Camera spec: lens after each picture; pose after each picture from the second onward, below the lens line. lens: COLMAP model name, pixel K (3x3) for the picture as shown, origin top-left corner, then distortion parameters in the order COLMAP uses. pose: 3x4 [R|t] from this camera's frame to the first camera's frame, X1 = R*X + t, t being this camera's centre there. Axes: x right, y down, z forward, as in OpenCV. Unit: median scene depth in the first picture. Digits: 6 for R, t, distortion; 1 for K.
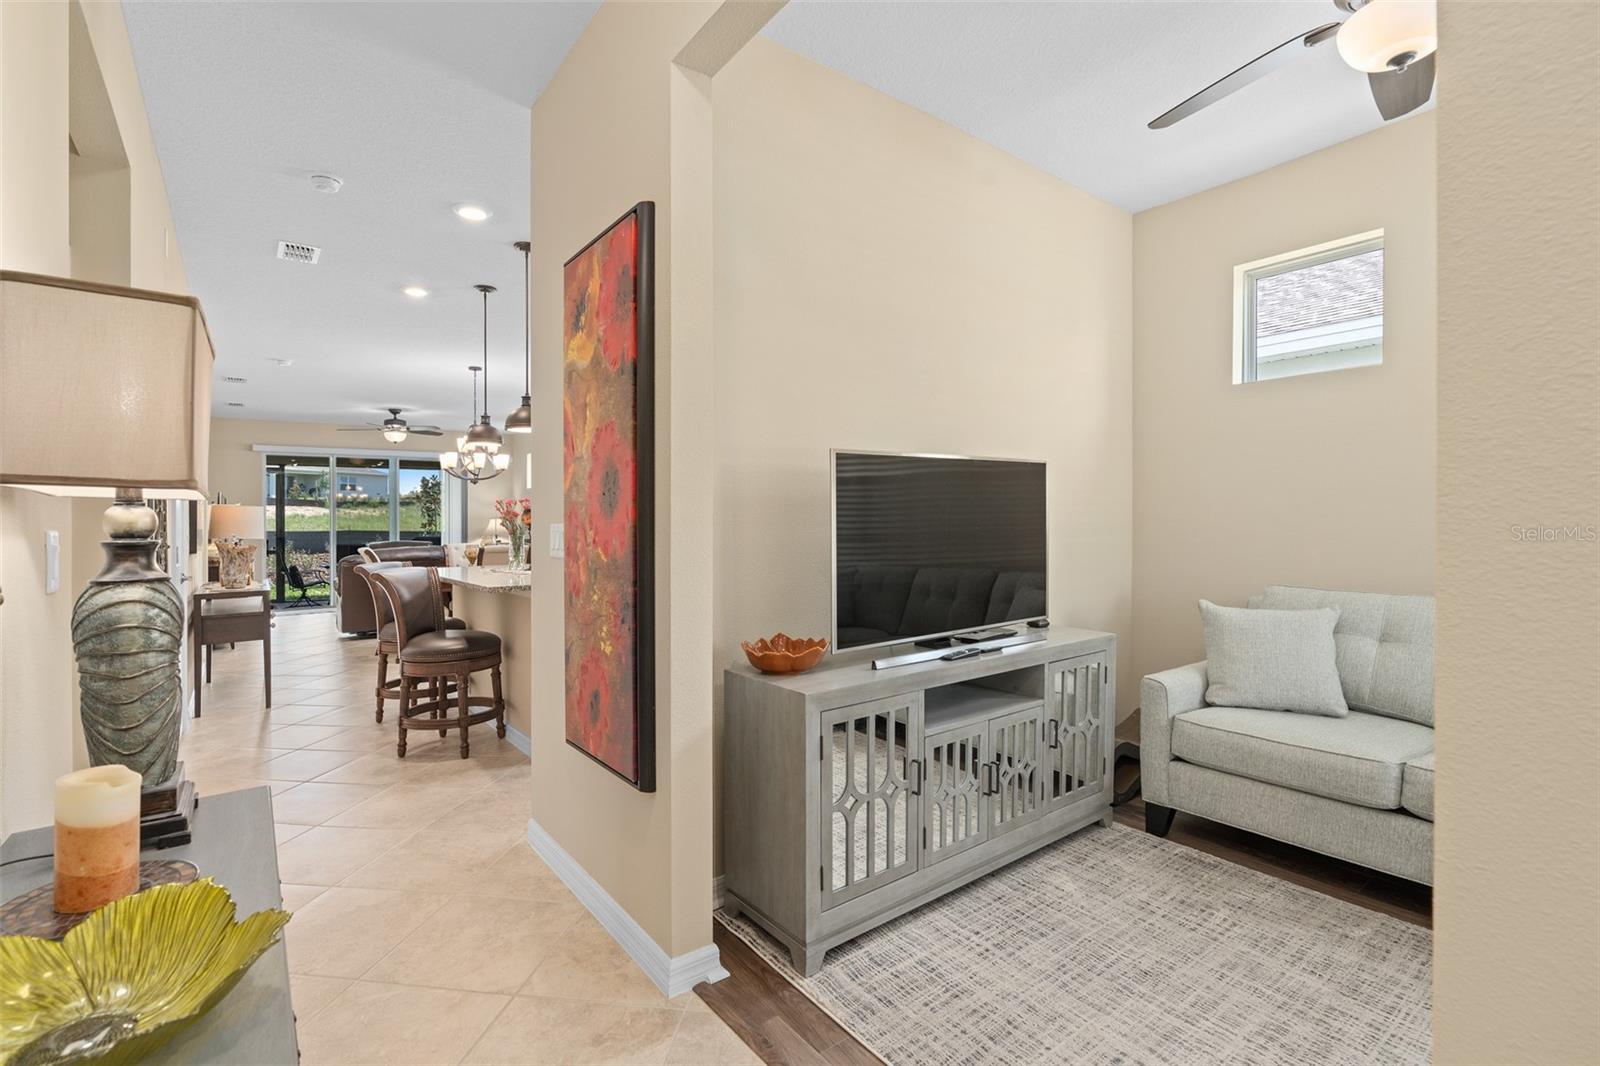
lens RADIAL K [[725.5, 0, 805.1], [0, 725.5, 520.3], [0, 0, 1]] dist [0.000575, 0.000634]
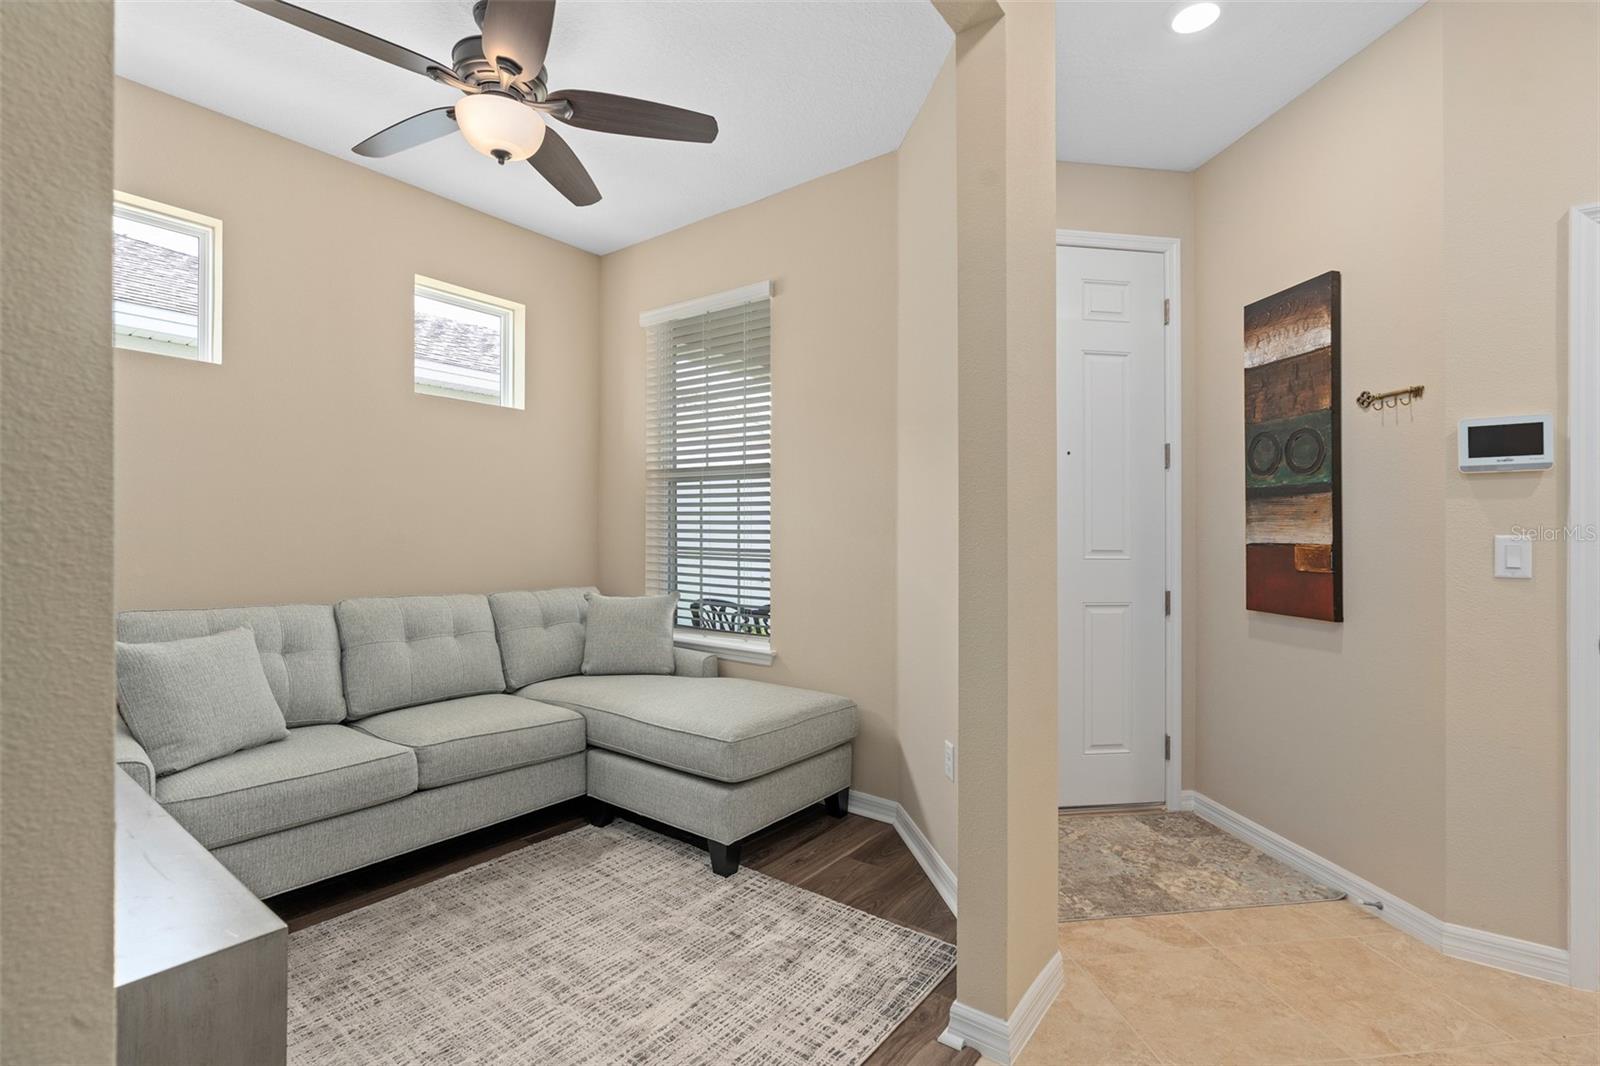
lens RADIAL K [[717.7, 0, 800.0], [0, 717.7, 533.0], [0, 0, 1]] dist [0.001487, 0.000330]
pose [[-0.245867, 0.015316, 0.969182, -0.188337], [-0.006806, 0.999823, -0.017527, 0.008575], [-0.969280, -0.010906, -0.245720, 0.324865]]
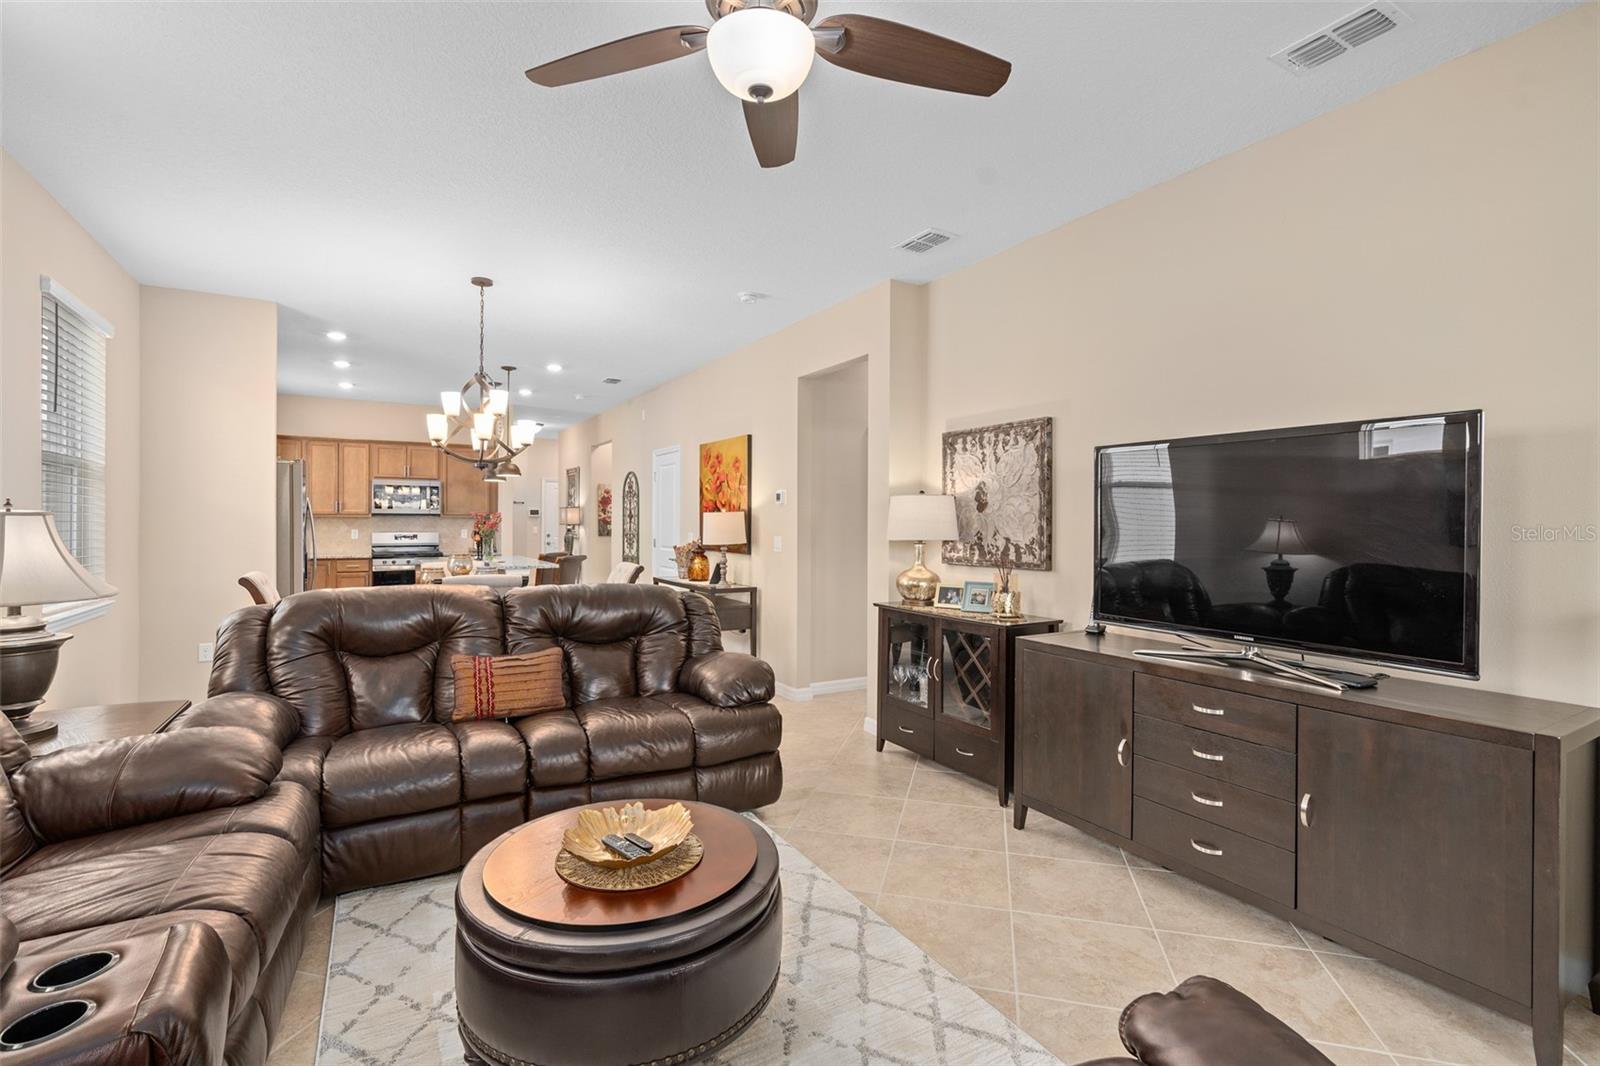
lens RADIAL K [[720.2, 0, 793.7], [0, 720.2, 539.9], [0, 0, 1]] dist [-0.013561, 0.005422]
pose [[-0.991119, 0.003966, 0.132922, -1.227210], [0.006653, 0.999782, 0.019783, -0.000179], [-0.132814, 0.020492, -0.990929, 2.413134]]
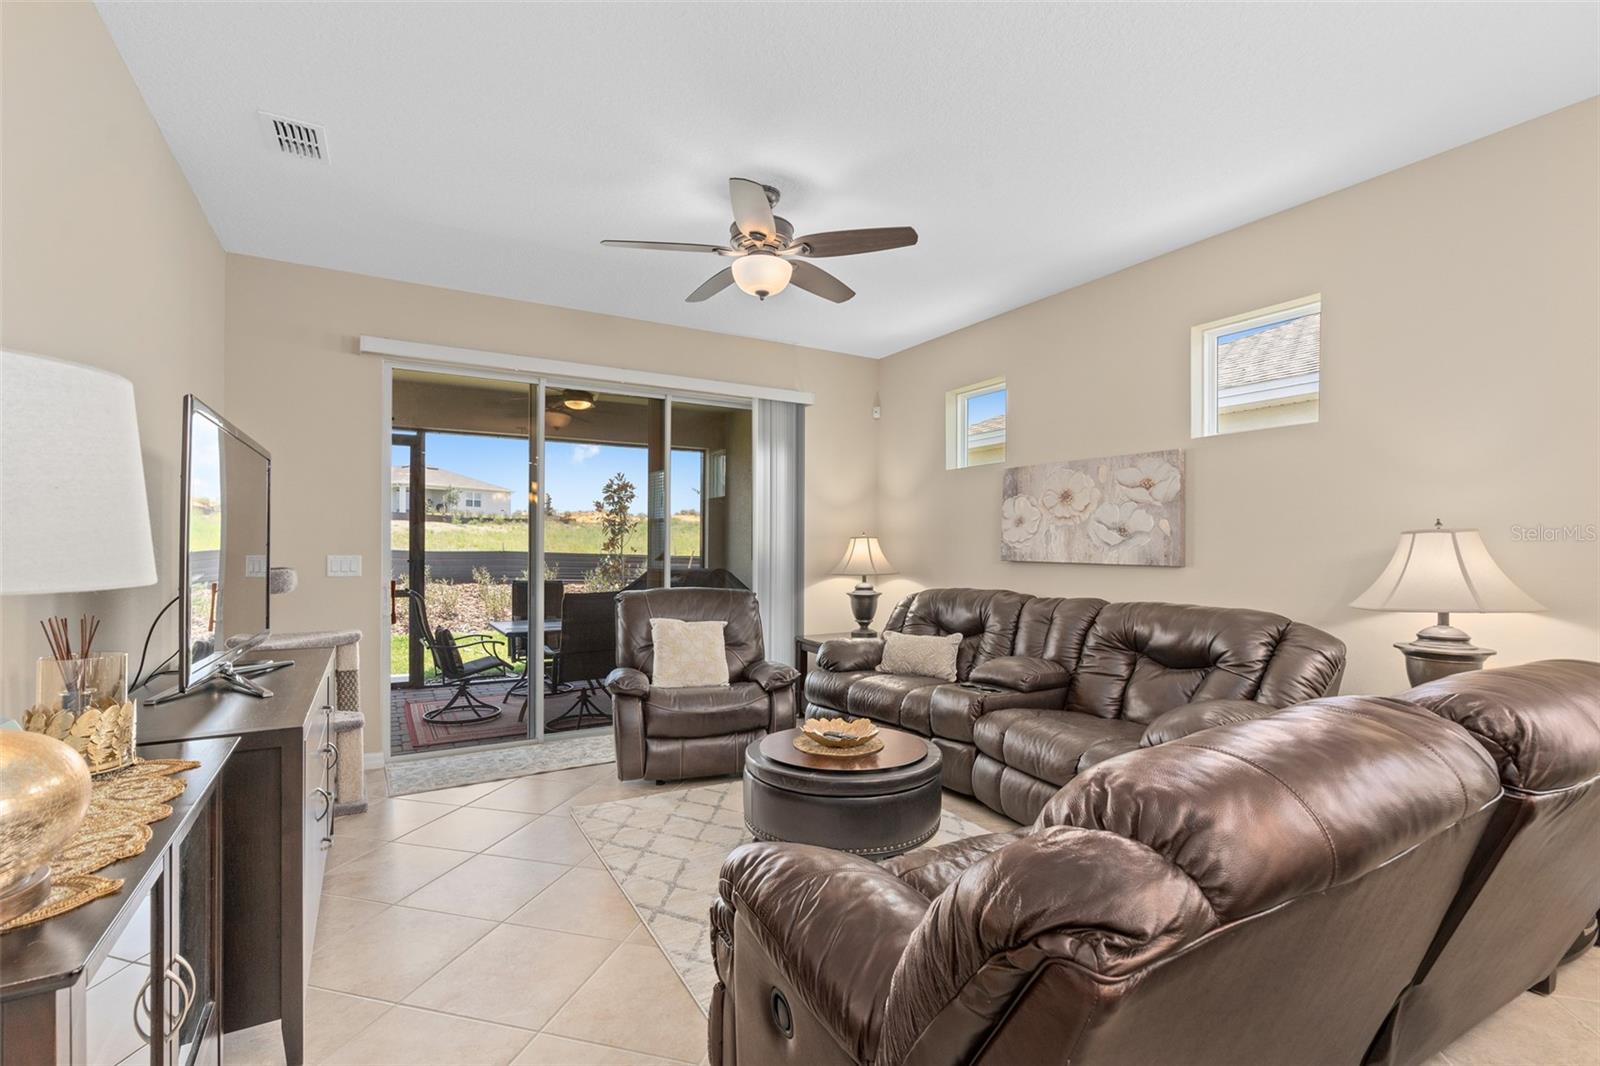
lens RADIAL K [[713.1, 0, 793.9], [0, 713.1, 544.8], [0, 0, 1]] dist [-0.000052, 0.000283]
pose [[0.991468, 0.016792, -0.129263, -1.038336], [-0.016543, 0.999859, 0.002999, 0.004147], [0.129295, -0.000835, 0.991606, 1.408902]]
